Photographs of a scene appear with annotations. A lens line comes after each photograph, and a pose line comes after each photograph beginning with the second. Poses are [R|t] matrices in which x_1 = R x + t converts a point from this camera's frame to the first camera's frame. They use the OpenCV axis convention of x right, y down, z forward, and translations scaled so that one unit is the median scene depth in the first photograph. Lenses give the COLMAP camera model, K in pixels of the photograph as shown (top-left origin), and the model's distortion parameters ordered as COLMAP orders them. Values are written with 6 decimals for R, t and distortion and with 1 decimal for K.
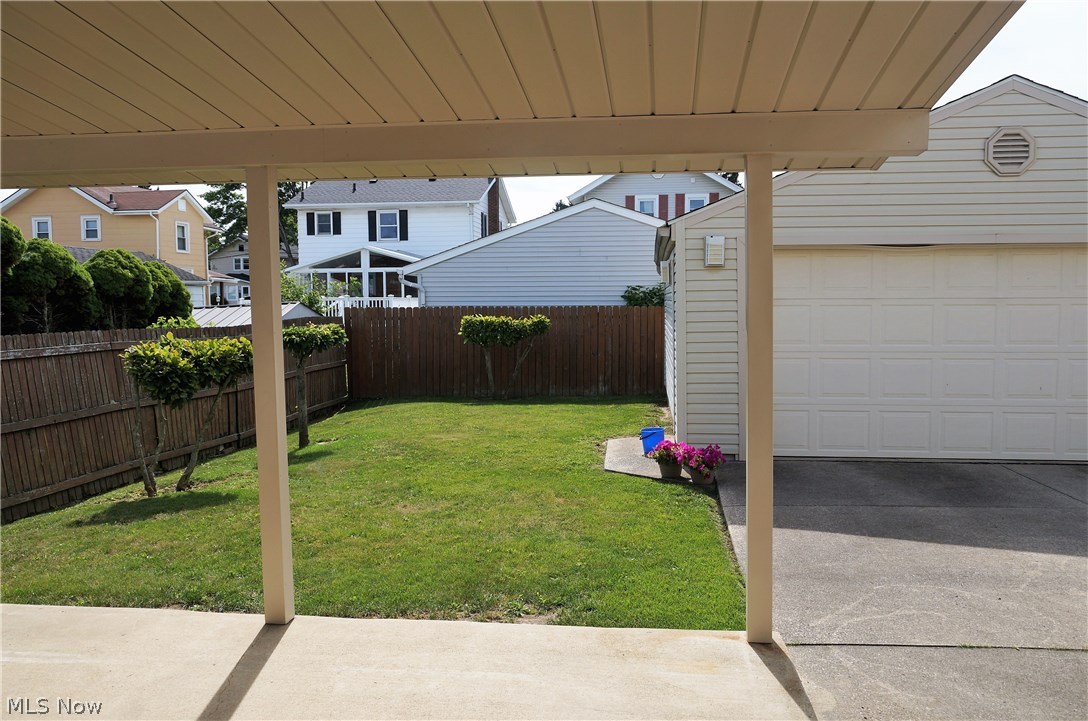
lens RADIAL K [[847.7, 0, 544.0], [0, 847.7, 360.5], [0, 0, 1]] dist [-0.019503, 0.003065]
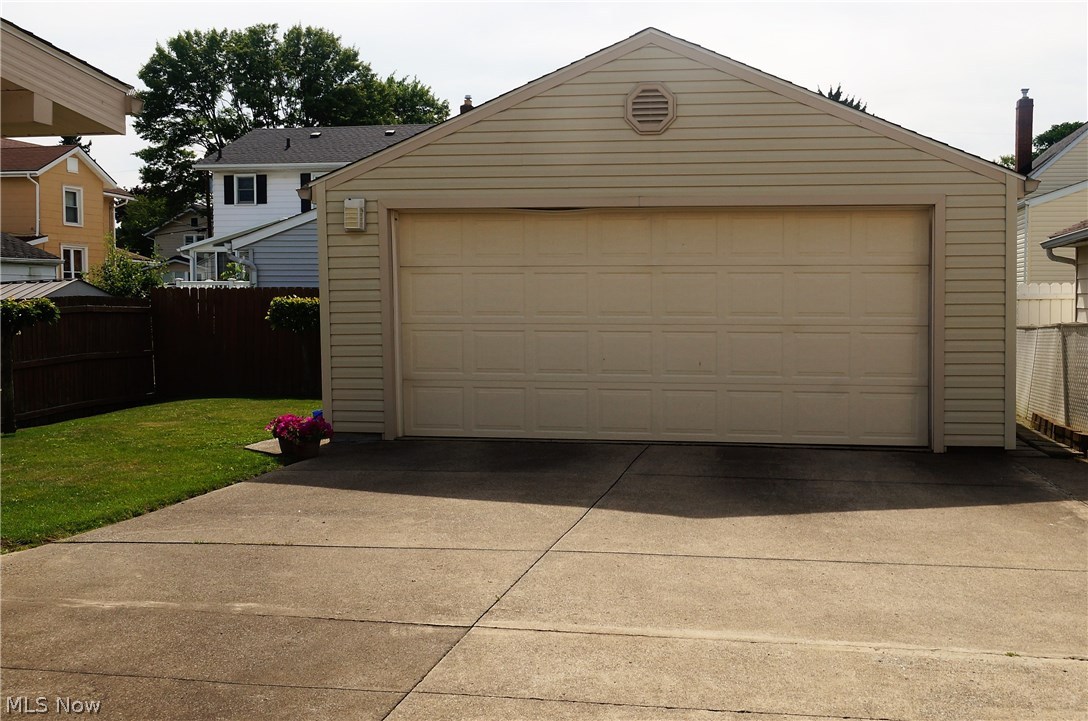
lens RADIAL K [[1173.1, 0, 621.4], [0, 1173.1, 359.8], [0, 0, 1]] dist [-0.037780, 0.039528]
pose [[0.999543, 0.009201, -0.028779, 0.384702], [-0.009740, 0.999779, -0.018649, 0.037974], [0.028601, 0.018921, 0.999412, -0.202817]]
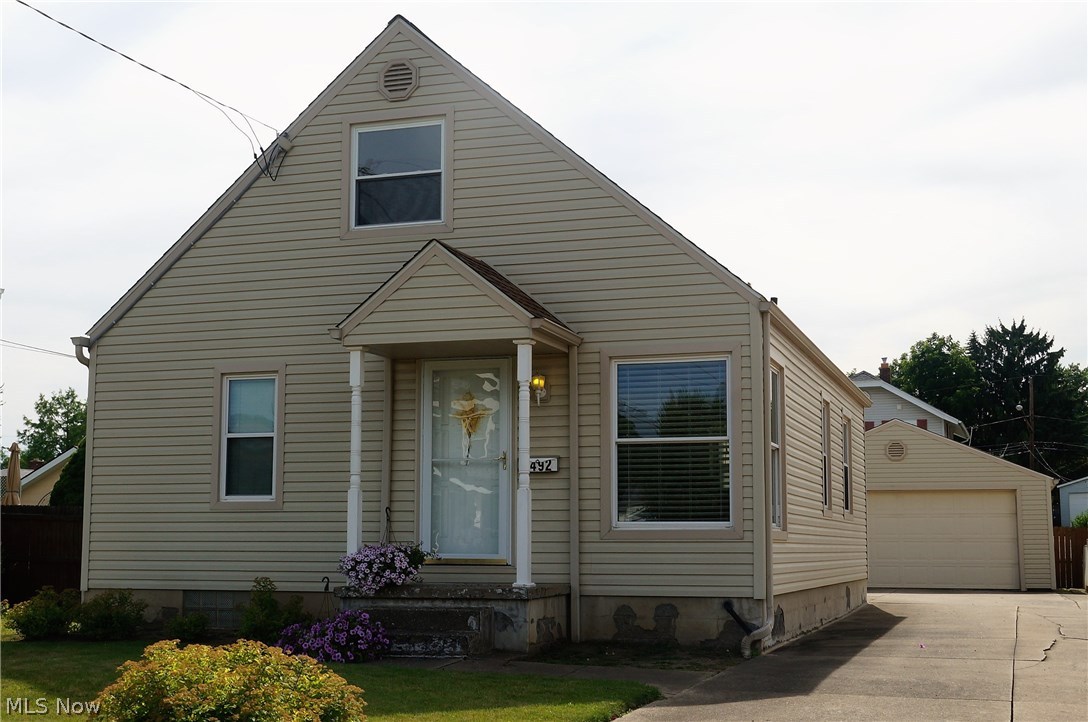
lens RADIAL K [[1403.9, 0, 544.0], [0, 1403.9, 361.0], [0, 0, 1]] dist [0.020721, 0.038191]
pose [[0.982057, -0.017856, -0.187736, 0.228307], [-0.019749, 0.980296, -0.196543, 0.199020], [0.187546, 0.196724, 0.962355, -2.027481]]
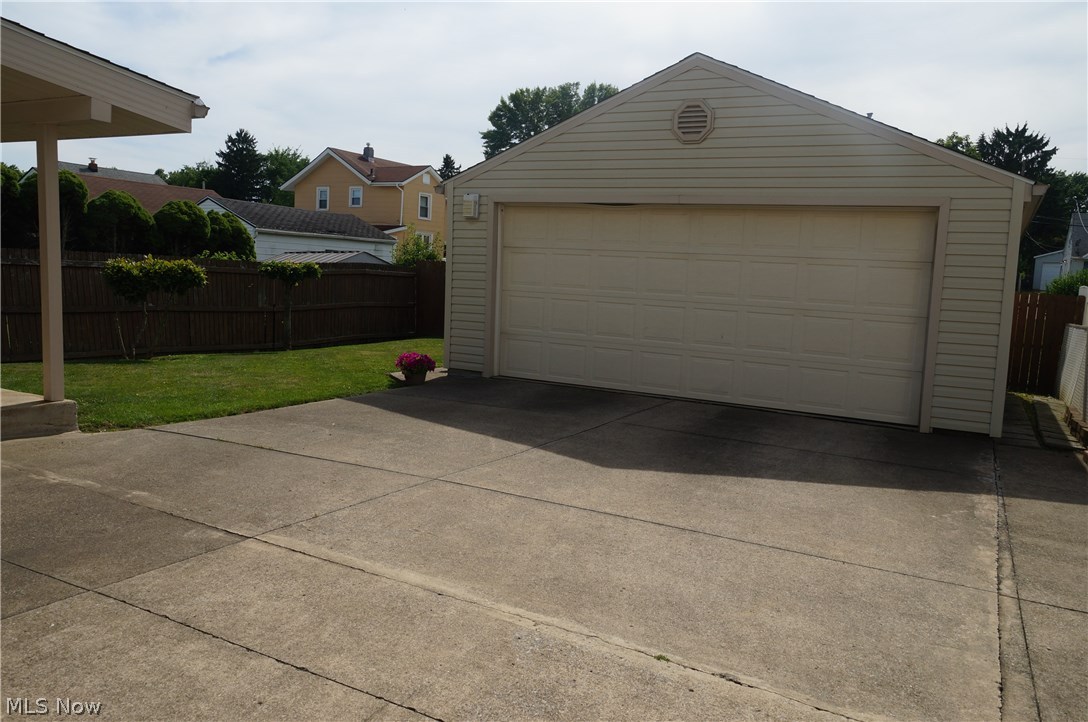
lens RADIAL K [[831.6, 0, 544.0], [0, 831.6, 361.0], [0, 0, 1]] dist [-0.016058, 0.002475]
pose [[0.930261, 0.091324, -0.355352, 0.542213], [-0.082470, 0.995790, 0.040020, 0.028456], [0.357511, -0.007923, 0.933875, -0.073320]]
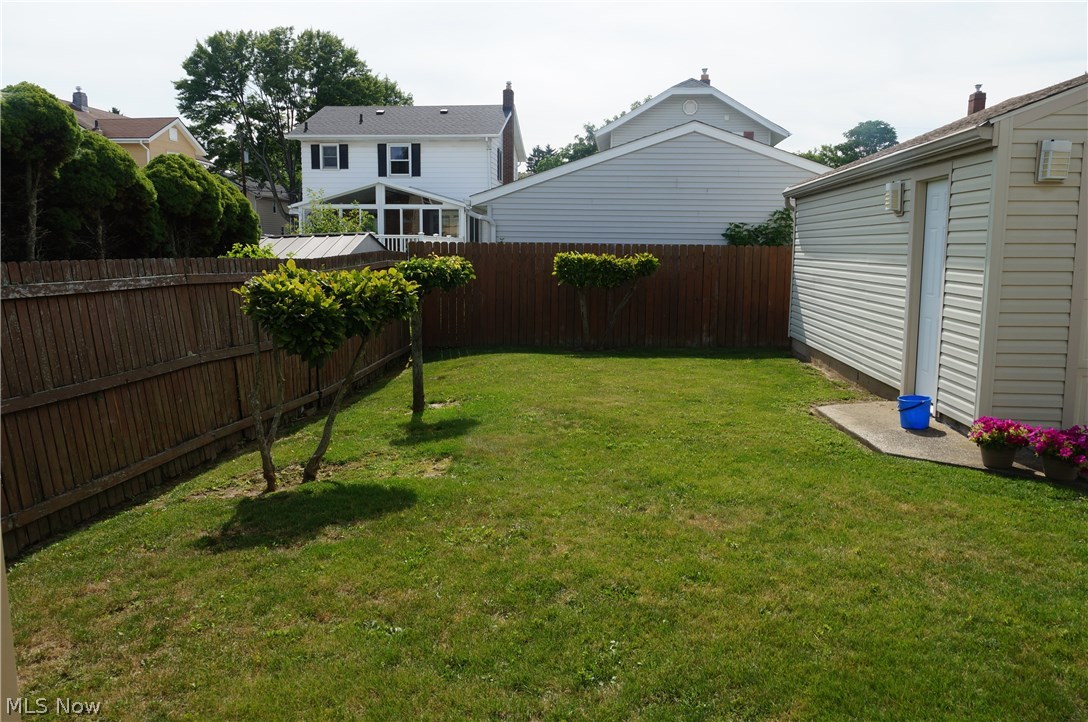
lens RADIAL K [[830.1, 0, 544.0], [0, 830.1, 361.0], [0, 0, 1]] dist [-0.028203, 0.007161]
pose [[0.999074, 0.010751, 0.041665, -0.193378], [-0.013437, 0.997812, 0.064728, 0.003144], [-0.040878, -0.065228, 0.997033, 0.212635]]
